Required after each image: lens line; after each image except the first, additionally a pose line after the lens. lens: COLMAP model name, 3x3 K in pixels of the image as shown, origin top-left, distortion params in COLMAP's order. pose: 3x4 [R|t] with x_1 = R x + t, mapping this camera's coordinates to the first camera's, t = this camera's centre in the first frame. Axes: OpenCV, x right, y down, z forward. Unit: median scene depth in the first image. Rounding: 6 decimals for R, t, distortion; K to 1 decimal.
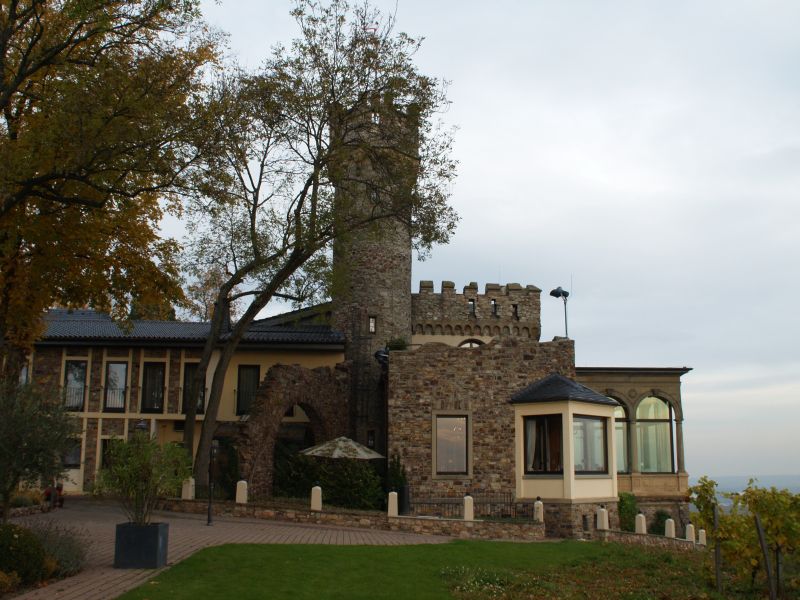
lens RADIAL K [[896.2, 0, 400.7], [0, 896.2, 301.0], [0, 0, 1]] dist [-0.007869, 0.000000]
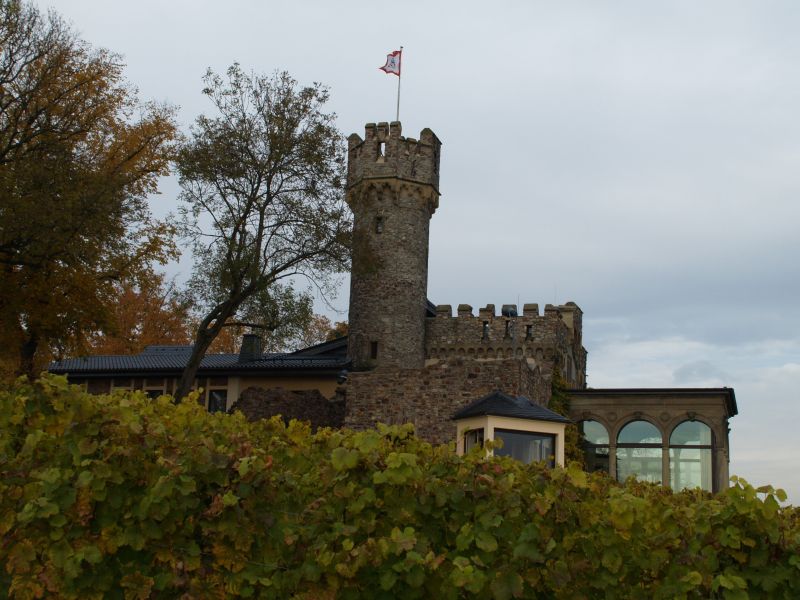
lens RADIAL K [[1209.6, 0, 398.5], [0, 1209.6, 299.7], [0, 0, 1]] dist [0.270415, 0.000000]
pose [[0.938784, -0.043623, -0.341732, 0.509001], [0.035533, 0.998921, -0.029901, 0.011983], [0.342668, 0.015928, 0.939322, -0.339106]]
